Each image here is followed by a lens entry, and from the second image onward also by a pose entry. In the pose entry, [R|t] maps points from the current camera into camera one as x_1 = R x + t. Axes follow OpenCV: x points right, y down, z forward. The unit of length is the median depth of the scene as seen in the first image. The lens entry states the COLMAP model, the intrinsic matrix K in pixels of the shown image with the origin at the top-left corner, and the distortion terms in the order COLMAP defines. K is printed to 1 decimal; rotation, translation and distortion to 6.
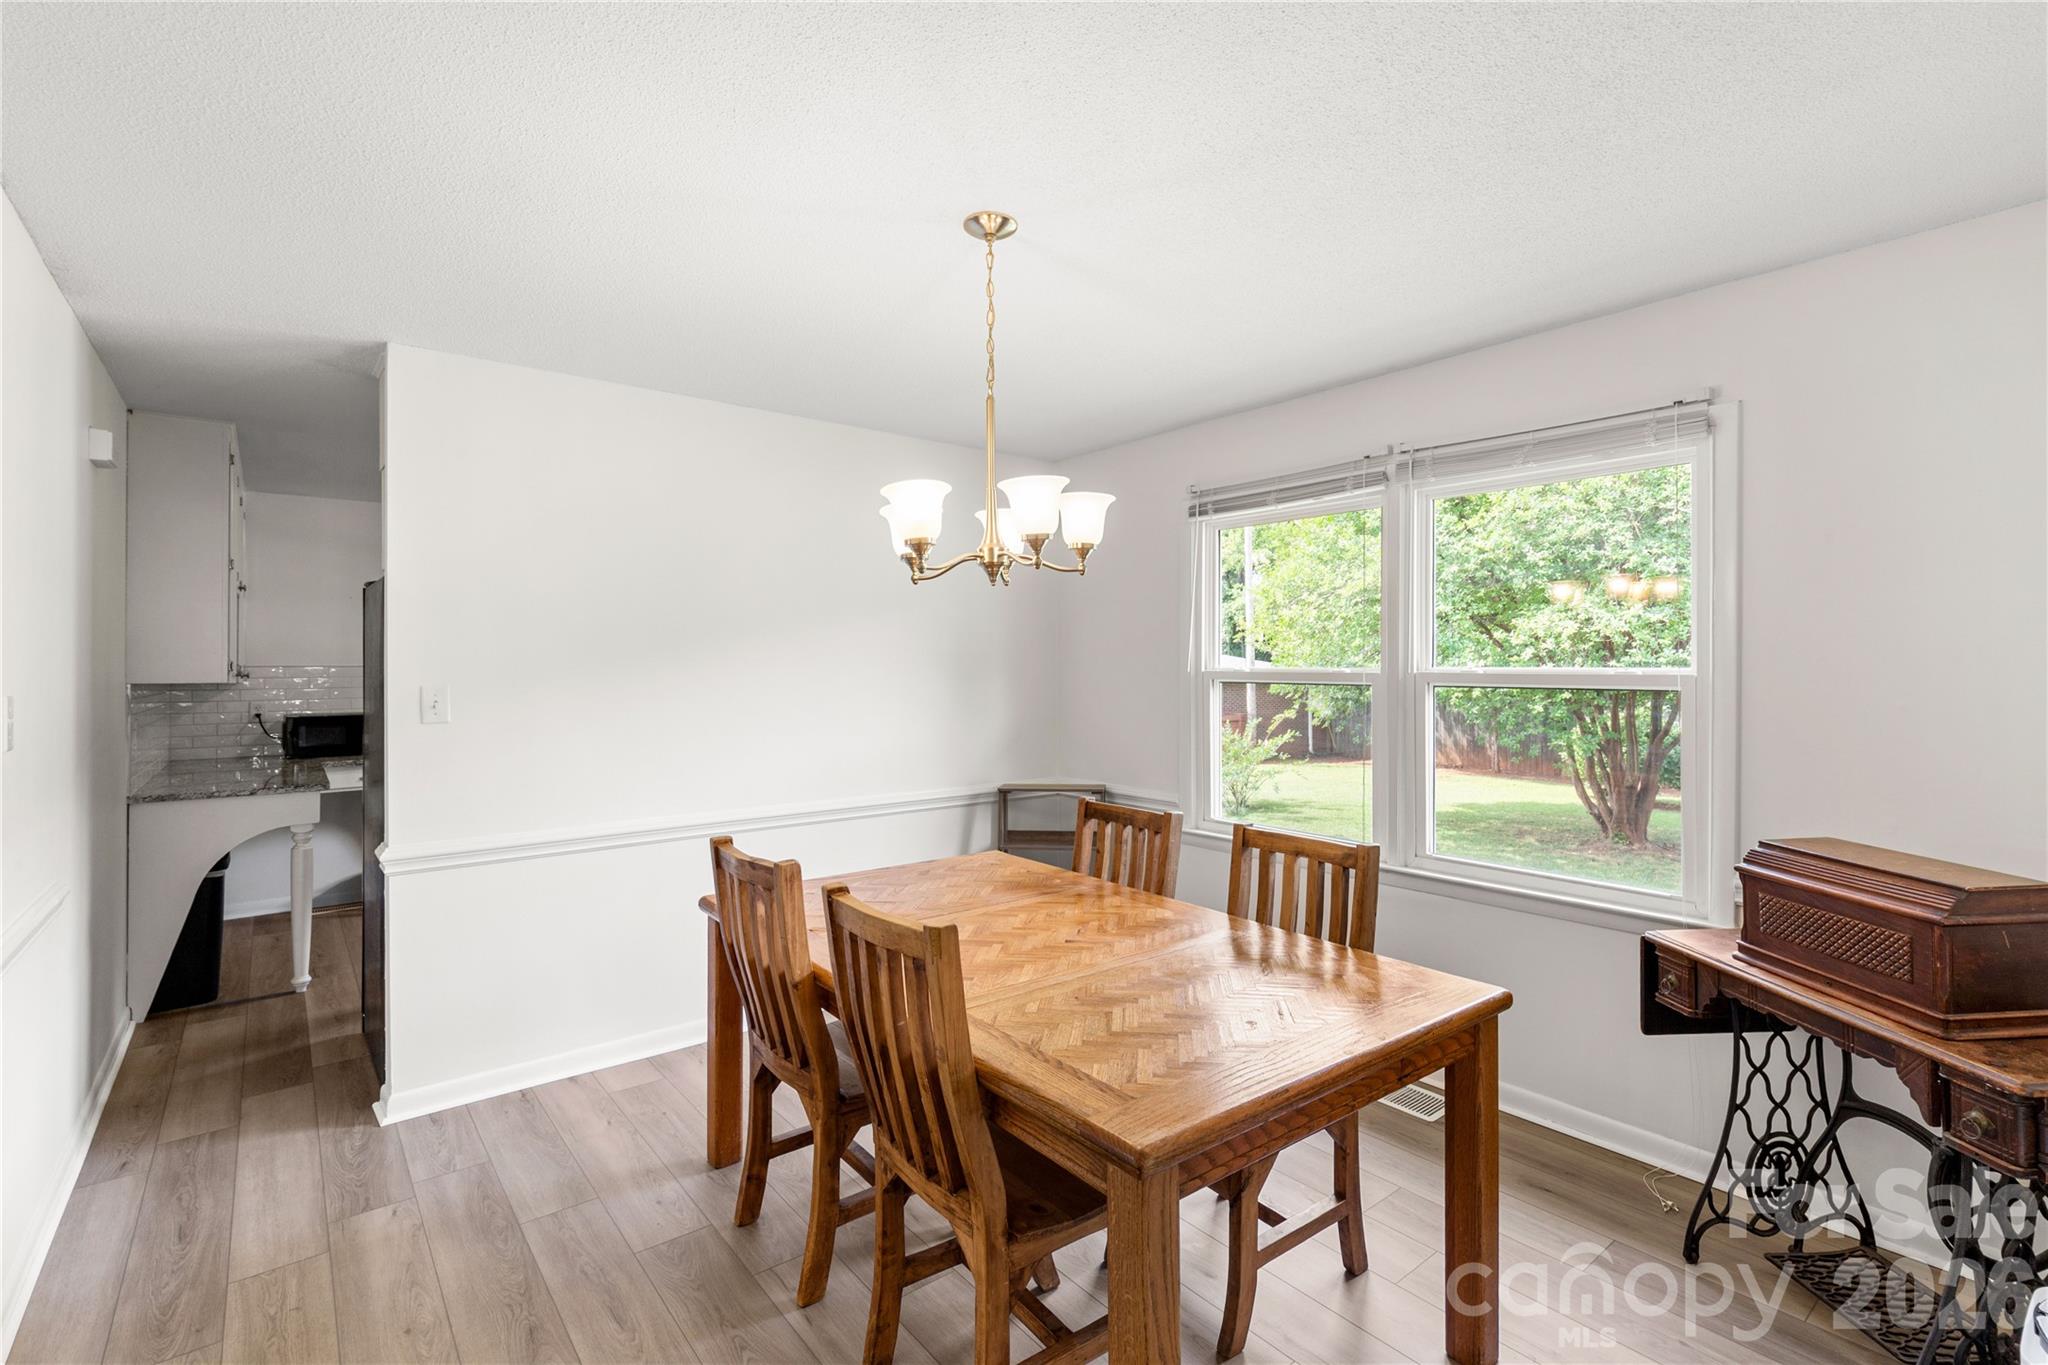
lens RADIAL K [[915.7, 0, 1031.6], [0, 915.7, 668.3], [0, 0, 1]] dist [0.001304, -0.000104]
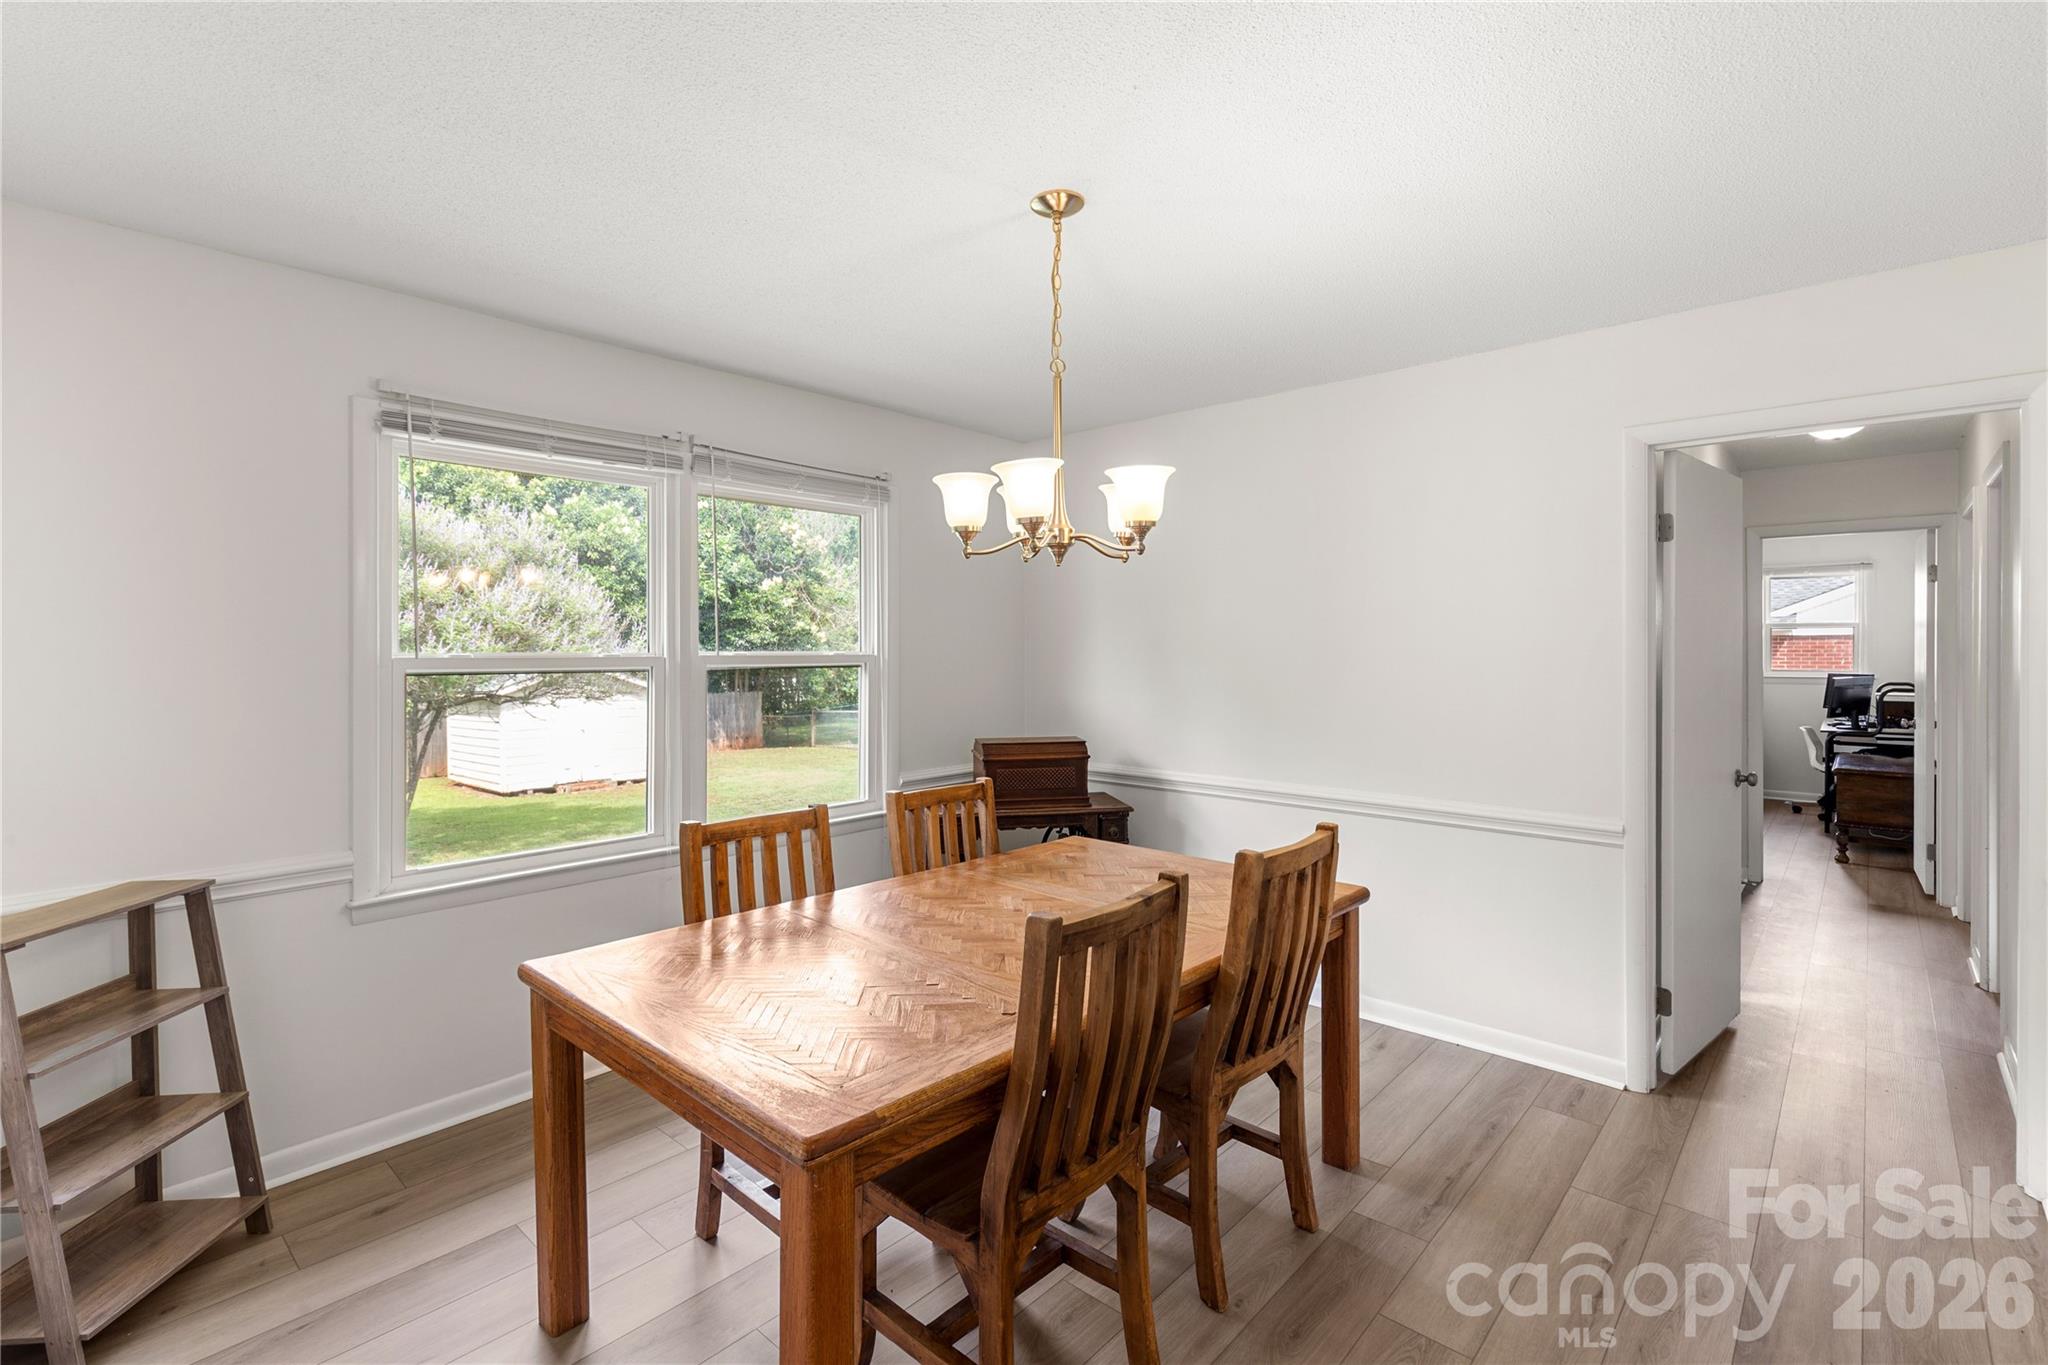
lens RADIAL K [[936.4, 0, 1024.1], [0, 936.4, 698.3], [0, 0, 1]] dist [-0.000972, -0.000028]
pose [[-0.135072, -0.048070, 0.989669, -0.728241], [0.004714, 0.998780, 0.049156, 0.003194], [-0.990825, 0.011305, -0.134681, 0.787007]]
